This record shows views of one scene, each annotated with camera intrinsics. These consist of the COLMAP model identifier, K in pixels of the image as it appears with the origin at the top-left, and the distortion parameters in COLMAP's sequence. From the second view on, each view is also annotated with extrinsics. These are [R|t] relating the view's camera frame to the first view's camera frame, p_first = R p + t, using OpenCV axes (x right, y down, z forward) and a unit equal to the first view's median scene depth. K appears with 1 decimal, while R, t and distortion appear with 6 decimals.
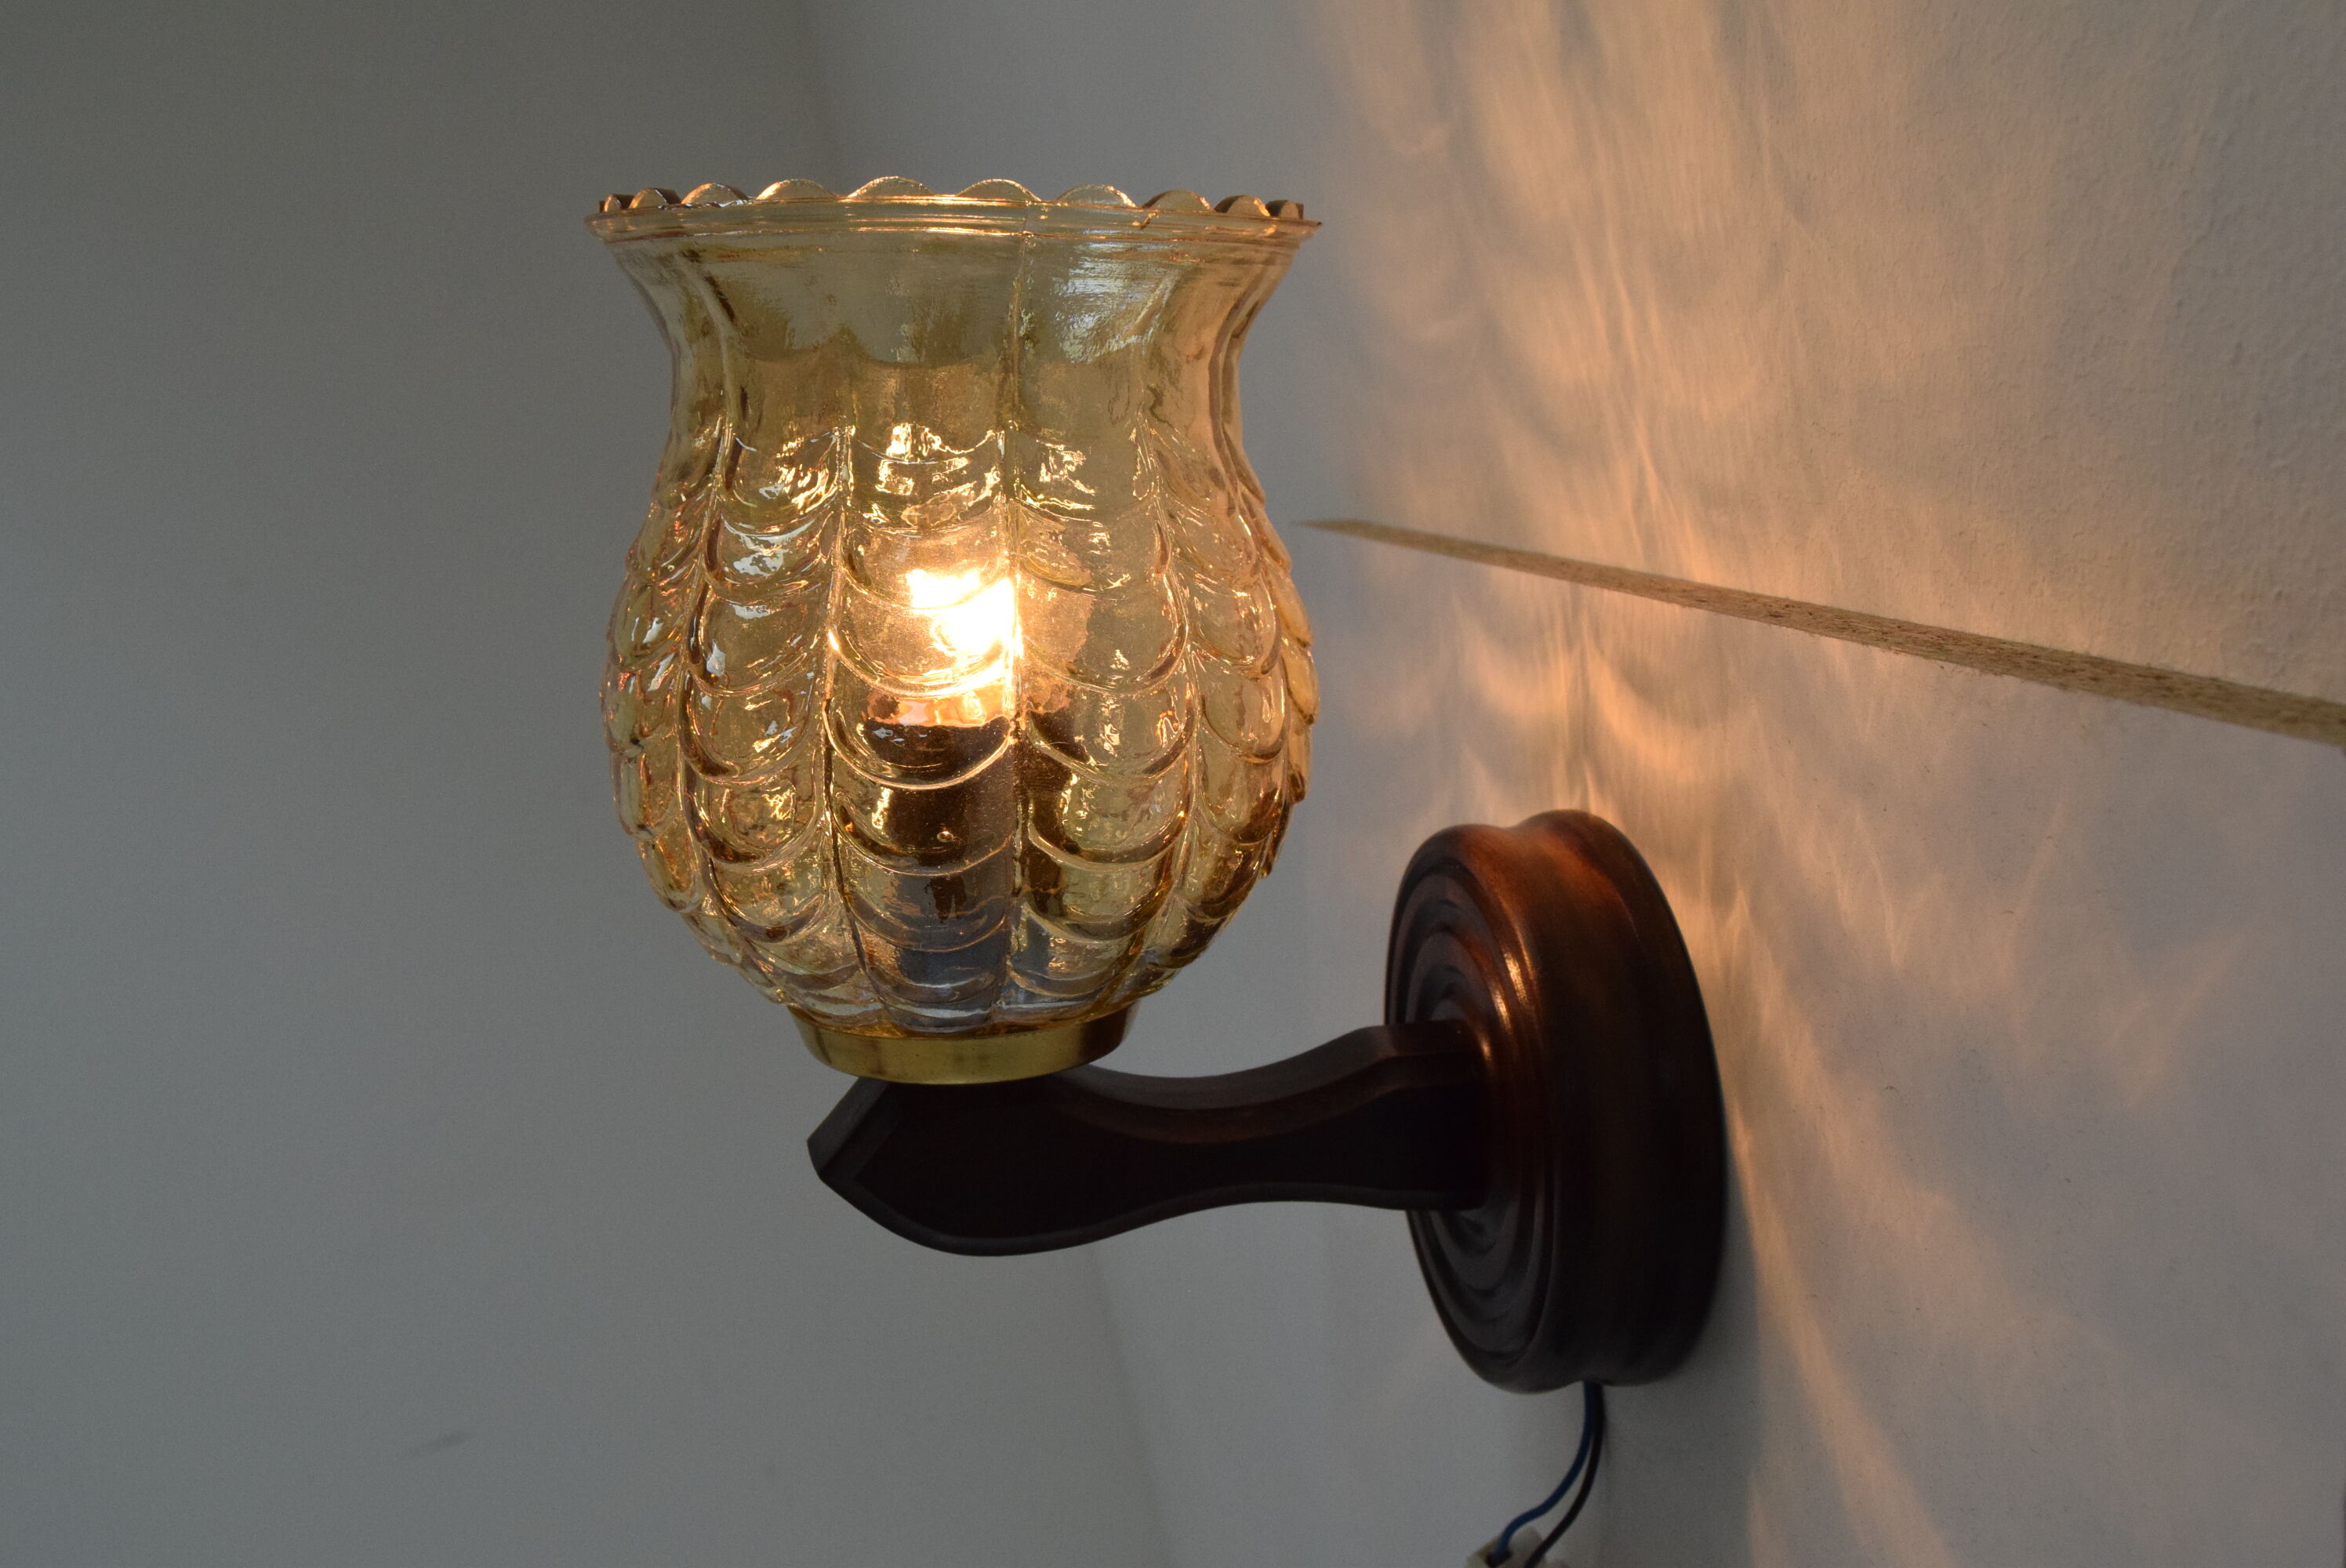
lens RADIAL K [[2421.9, 0, 1173.0], [0, 2421.9, 784.0], [0, 0, 1]] dist [-0.061188, -0.004105]
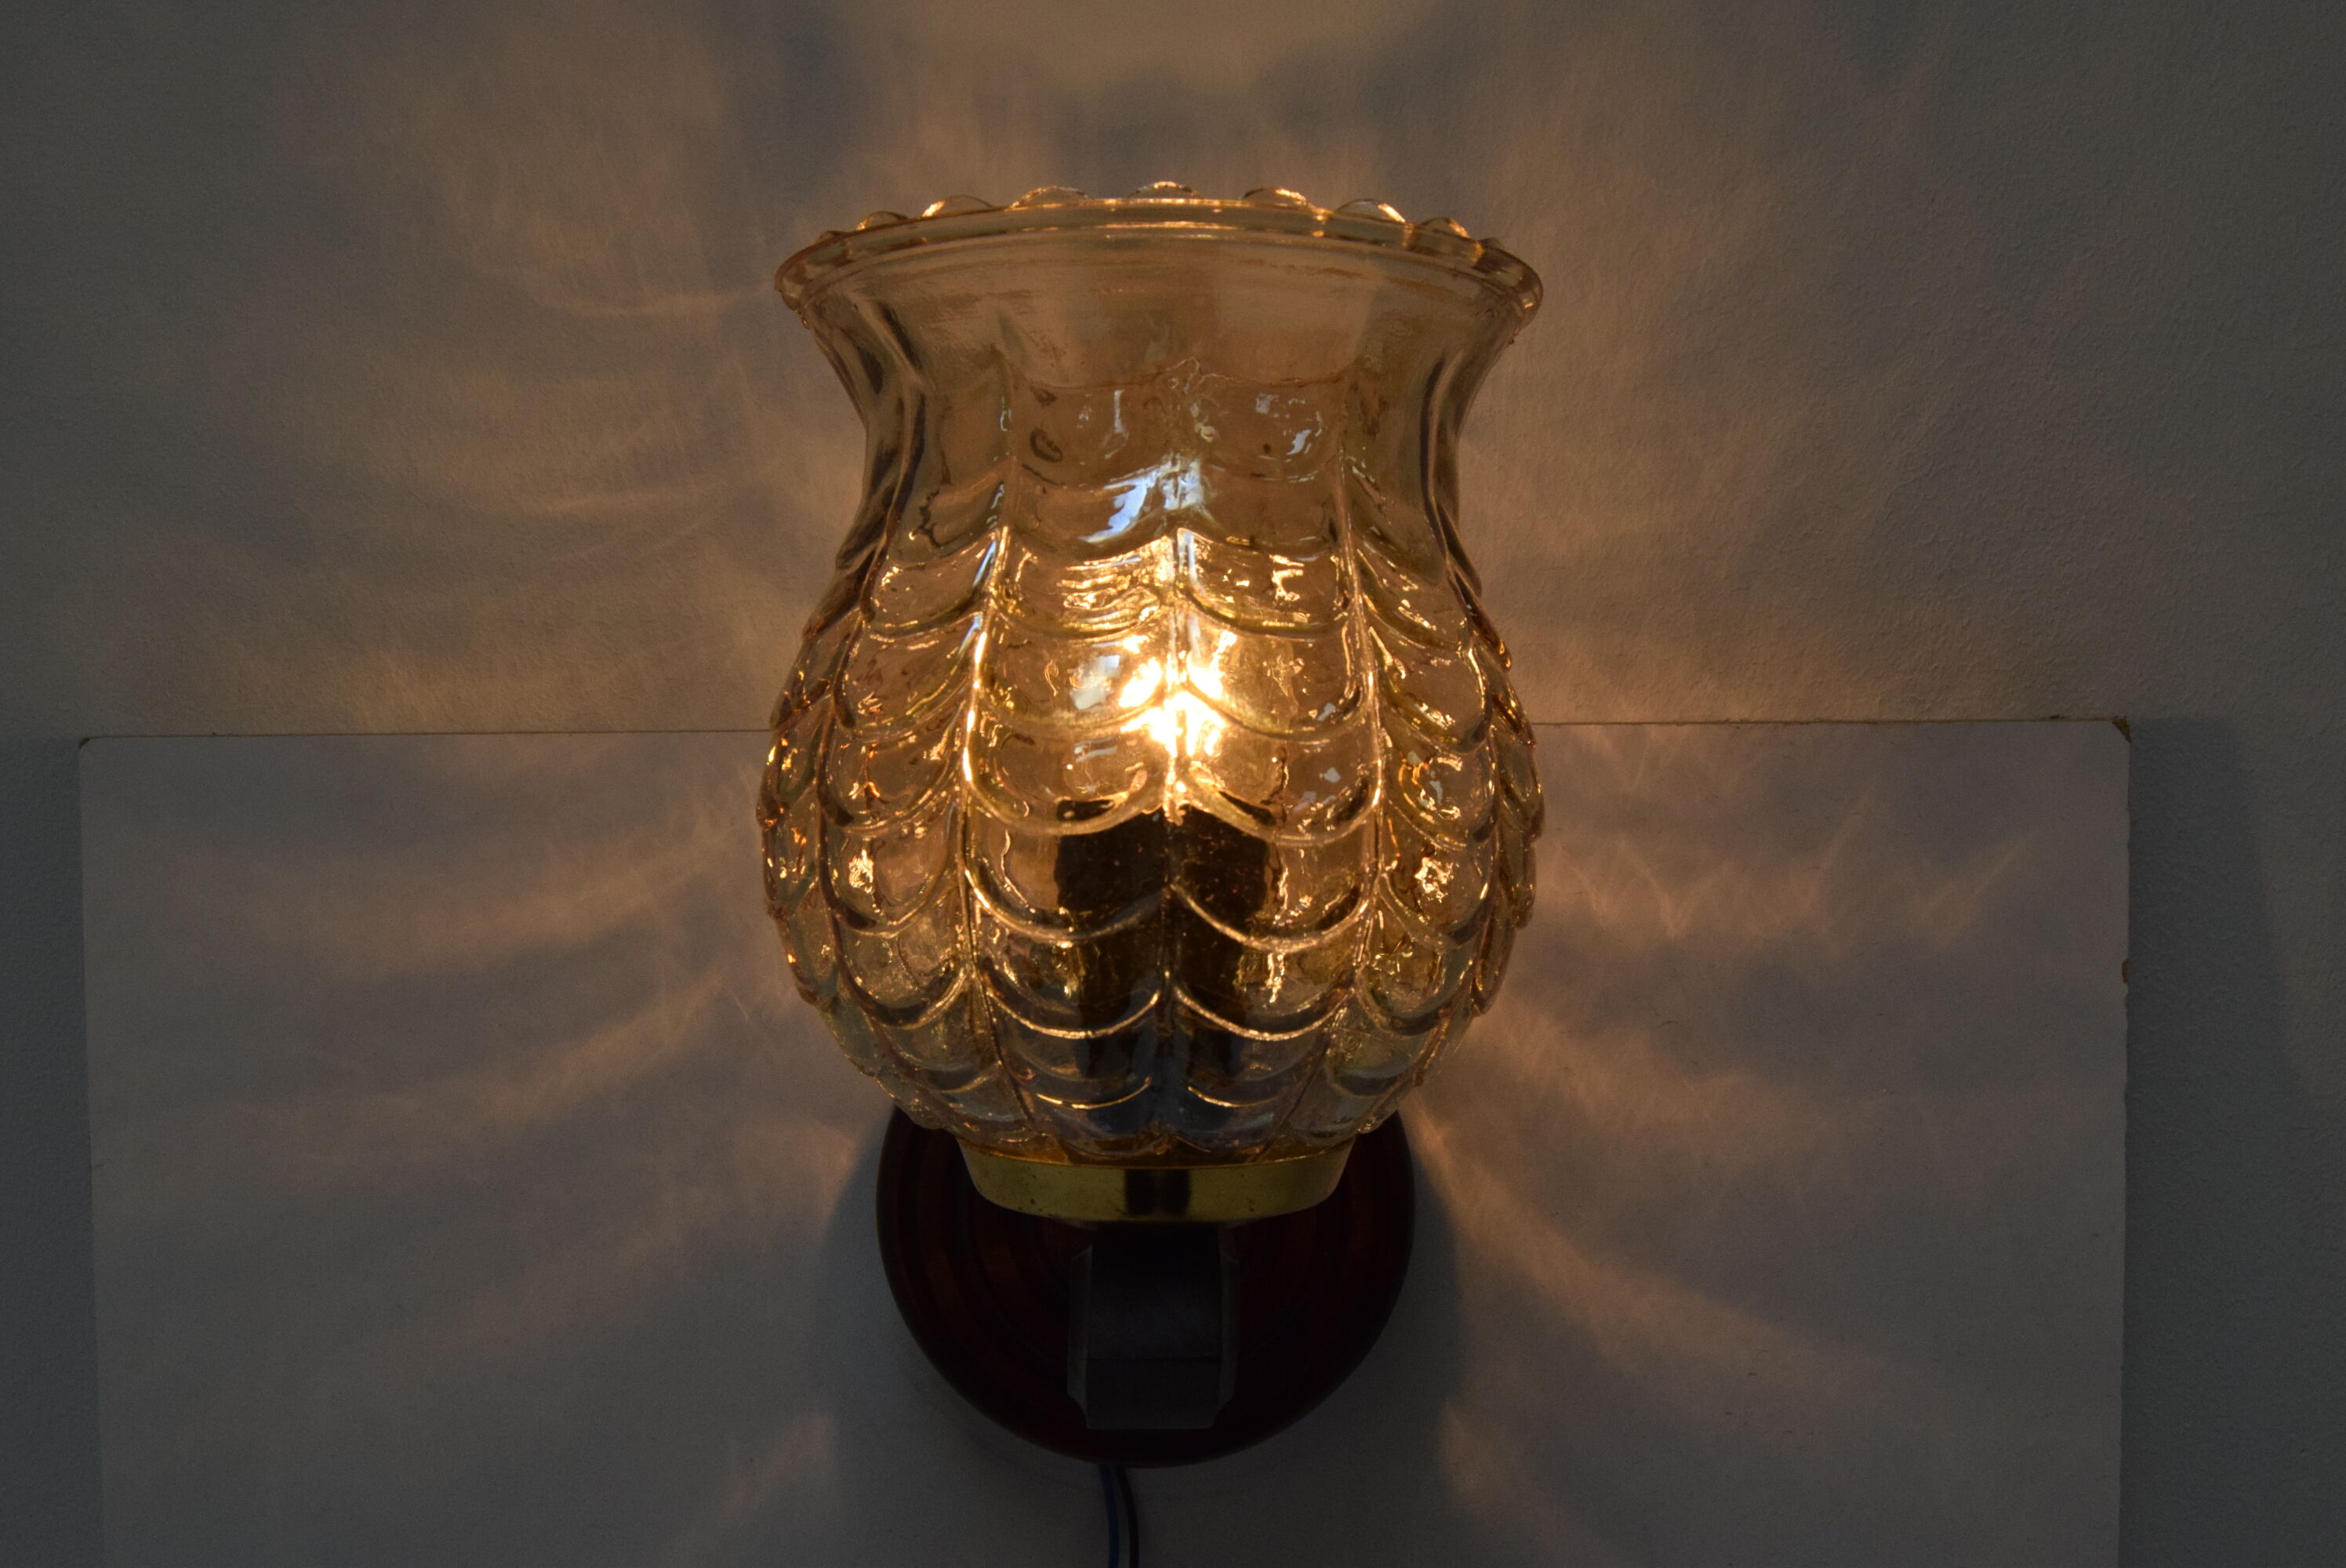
lens RADIAL K [[2213.9, 0, 1173.0], [0, 2213.9, 784.0], [0, 0, 1]] dist [-0.107448, 0.000343]
pose [[0.196374, 0.024187, 0.980231, -0.951460], [0.164245, 0.984760, -0.057202, 0.008281], [-0.966675, 0.172231, 0.189409, 0.887152]]
